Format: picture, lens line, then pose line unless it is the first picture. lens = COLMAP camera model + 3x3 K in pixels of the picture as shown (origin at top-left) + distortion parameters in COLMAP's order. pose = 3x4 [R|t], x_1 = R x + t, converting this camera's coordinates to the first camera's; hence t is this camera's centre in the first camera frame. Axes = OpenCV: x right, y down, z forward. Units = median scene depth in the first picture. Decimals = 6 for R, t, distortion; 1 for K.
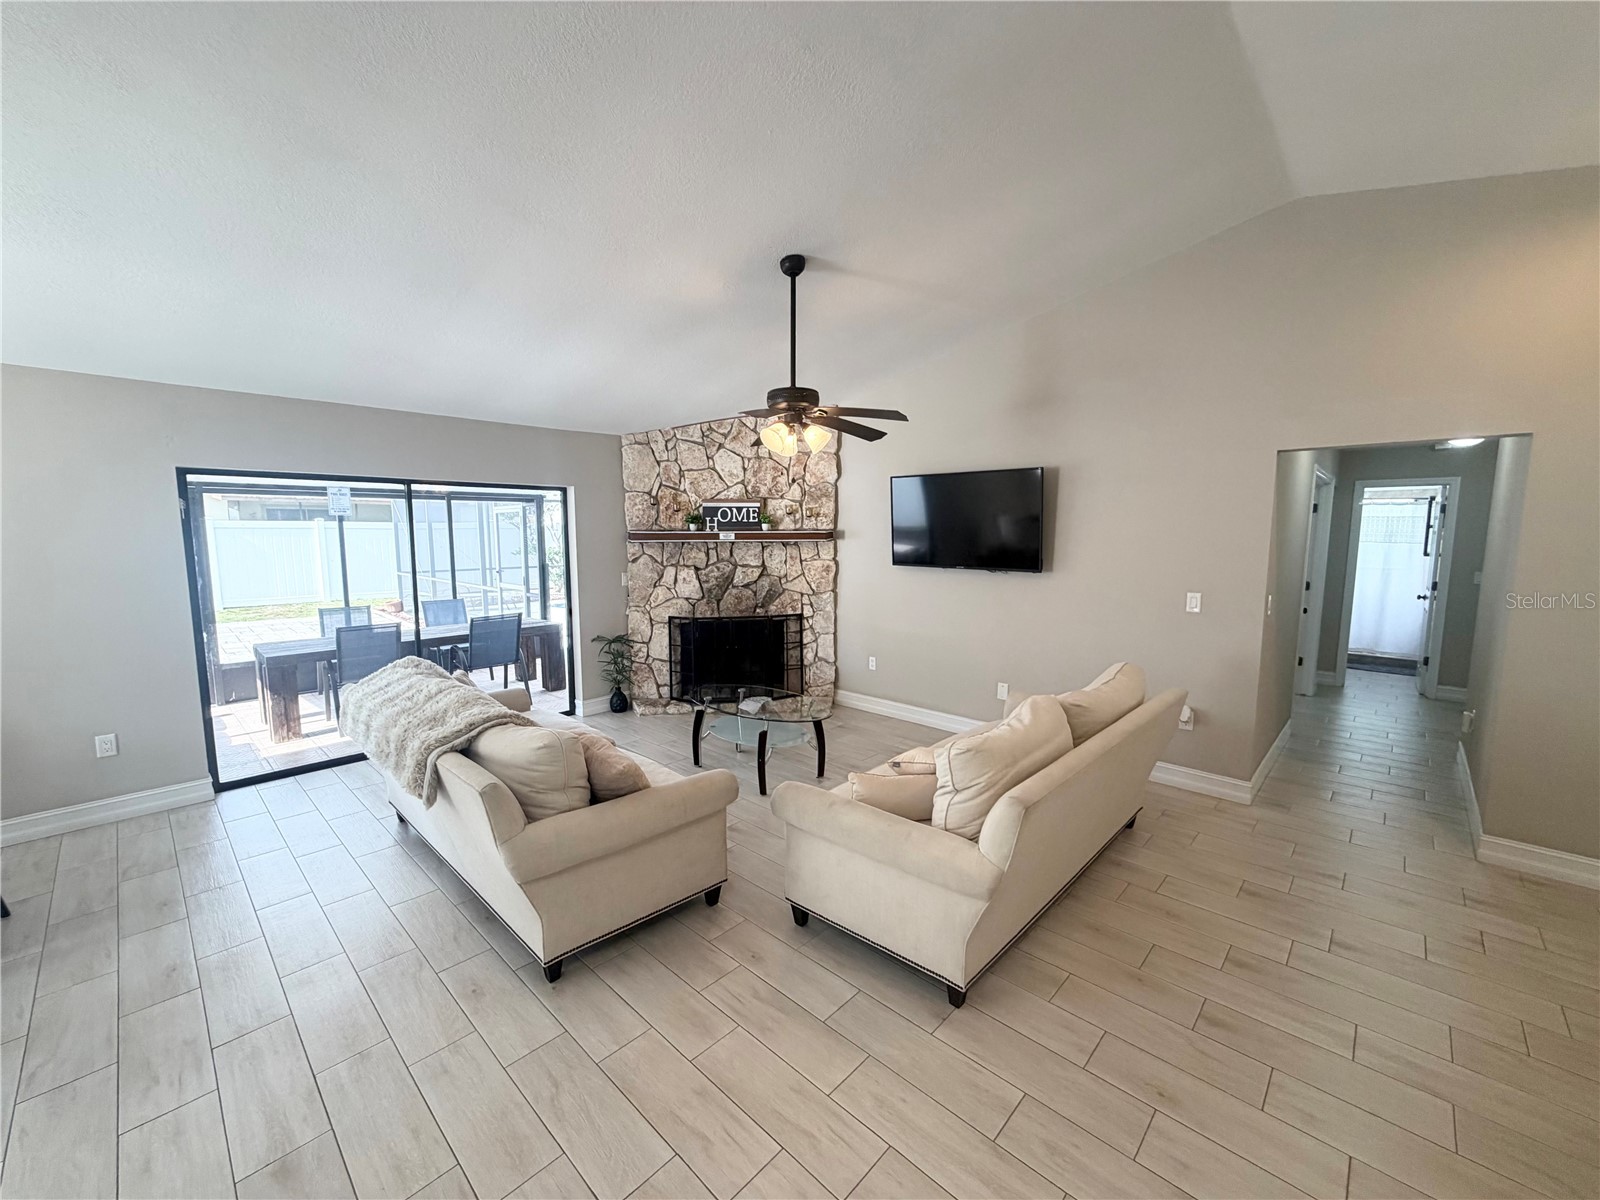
lens RADIAL K [[638.1, 0, 792.5], [0, 638.1, 600.8], [0, 0, 1]] dist [0.001840, 0.000019]
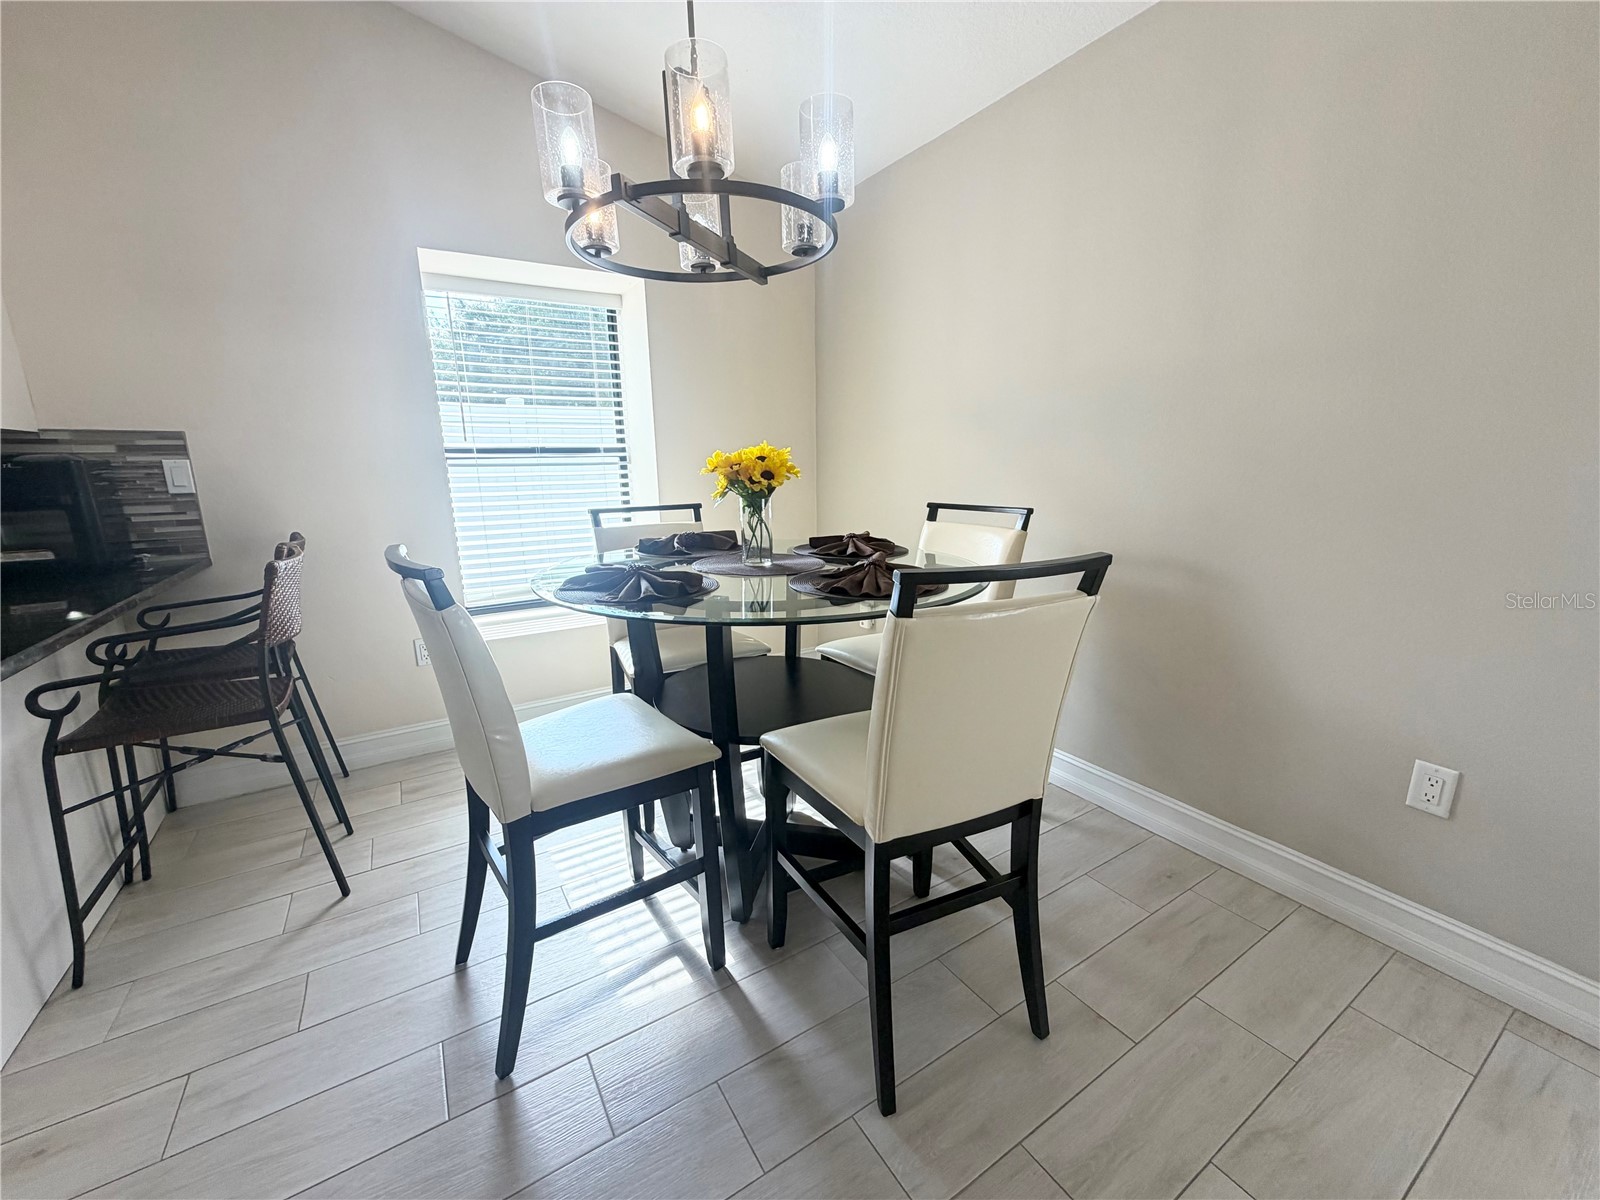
lens RADIAL K [[638.1, 0, 804.9], [0, 638.1, 599.6], [0, 0, 1]] dist [0.001840, 0.000019]
pose [[-0.249470, 0.211292, -0.945050, -0.367501], [-0.092272, 0.966279, 0.240396, 0.025654], [0.963976, 0.147173, -0.221561, 0.417910]]
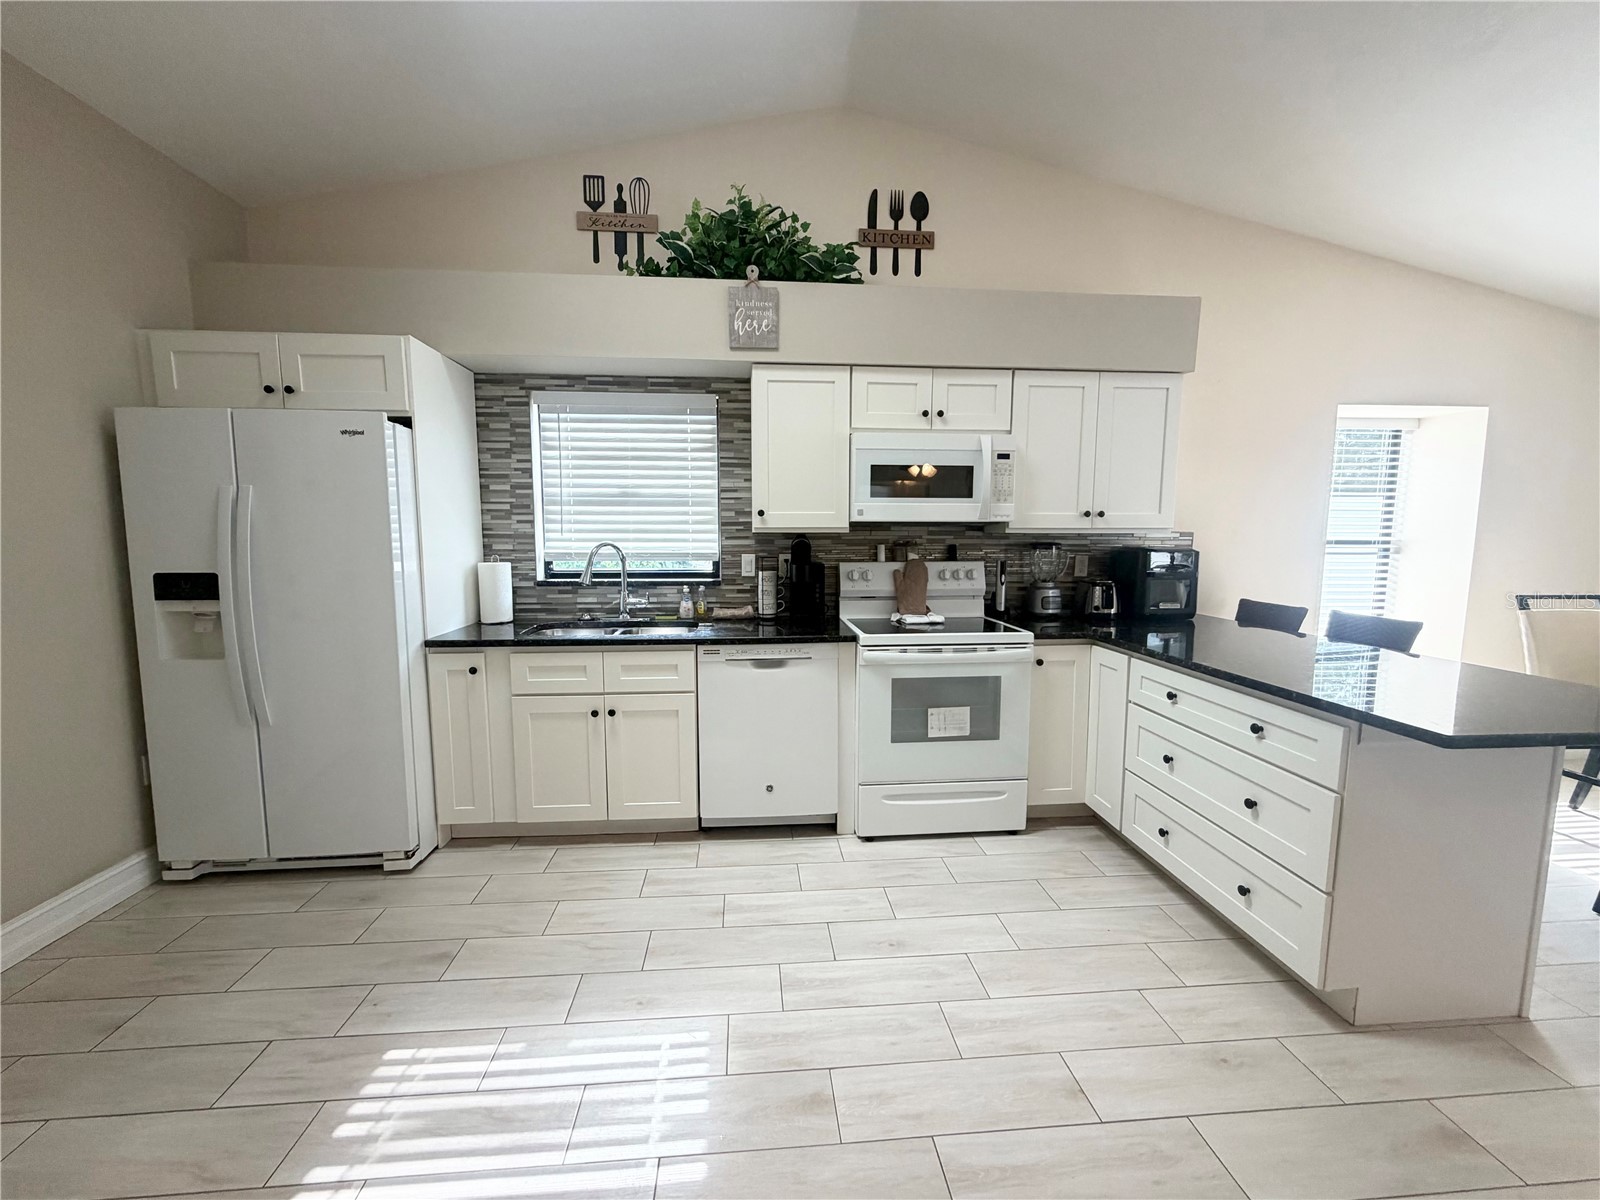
lens RADIAL K [[638.1, 0, 790.4], [0, 638.1, 596.9], [0, 0, 1]] dist [0.001840, 0.000019]
pose [[-0.665110, 0.076207, -0.742847, 0.051138], [-0.084449, 0.980721, 0.176221, 0.039776], [0.741955, 0.179939, -0.645852, 0.084290]]
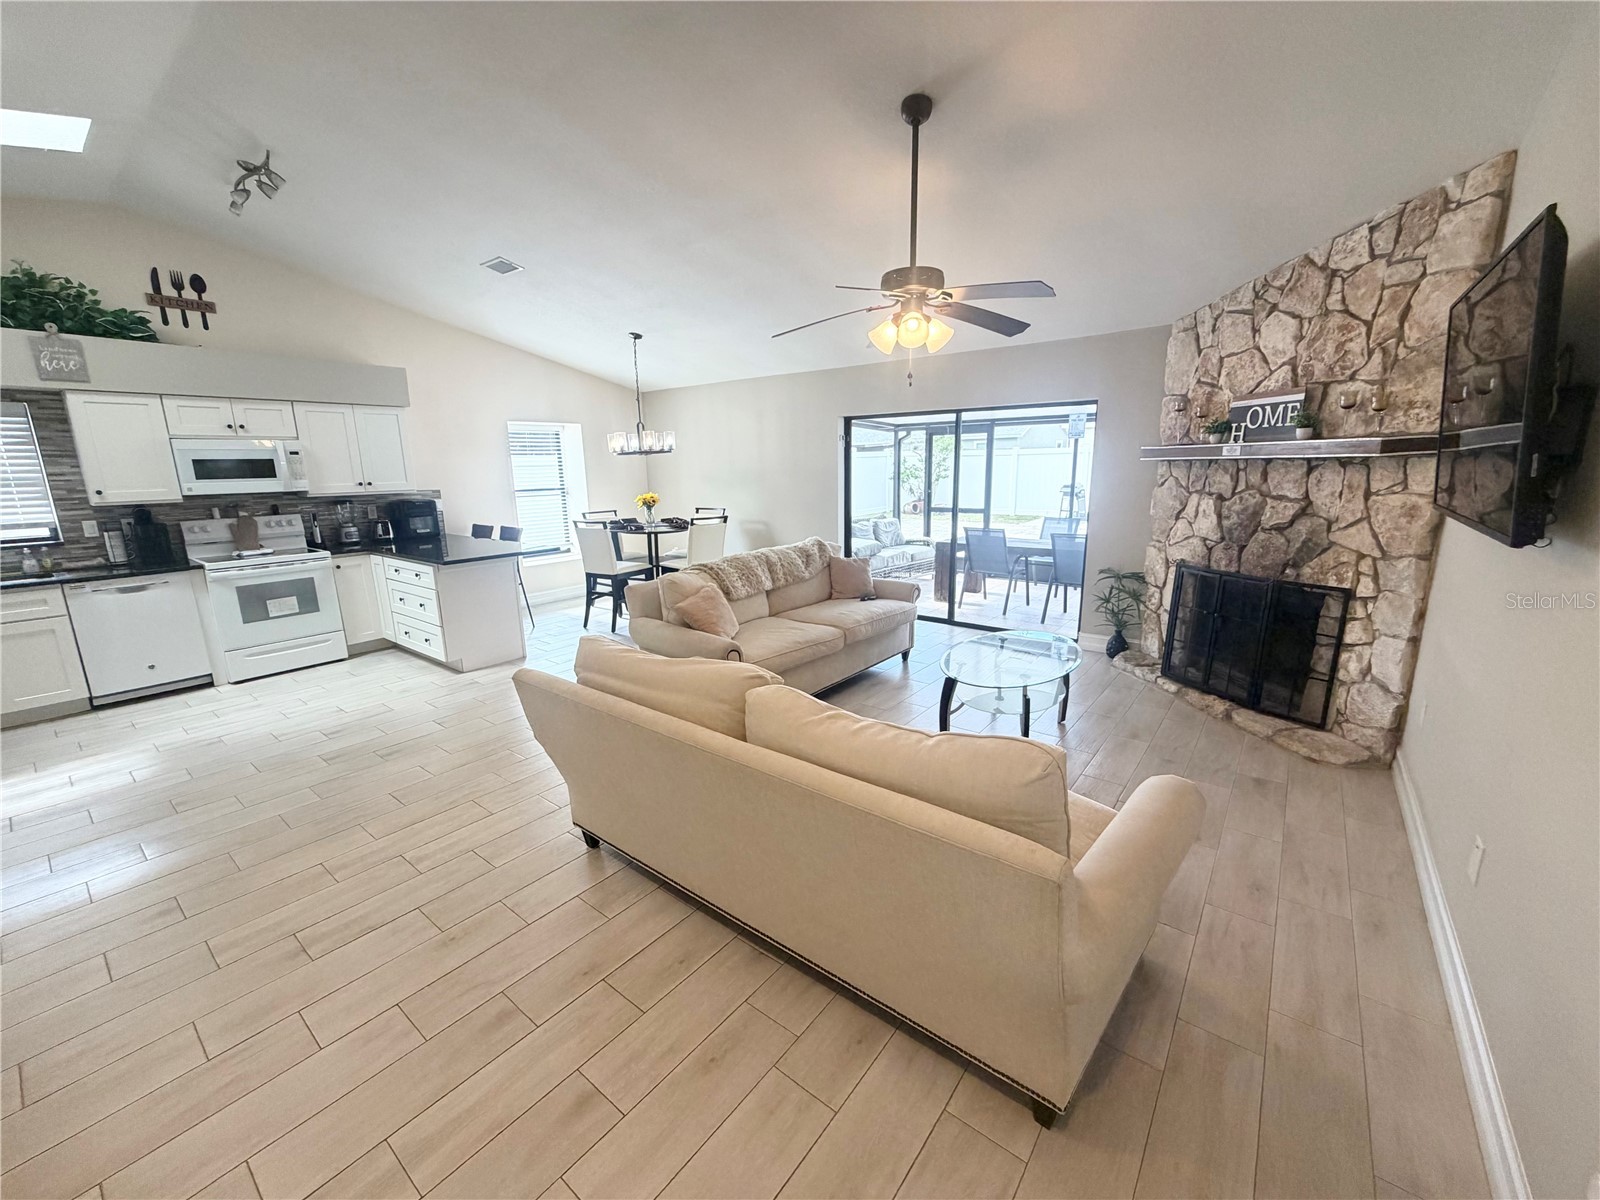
lens RADIAL K [[638.1, 0, 793.9], [0, 638.1, 599.5], [0, 0, 1]] dist [0.001840, 0.000019]
pose [[0.098567, 0.207765, -0.973200, 0.518442], [-0.093980, 0.975535, 0.198745, -0.037030], [0.990683, 0.071872, 0.115681, 0.455495]]
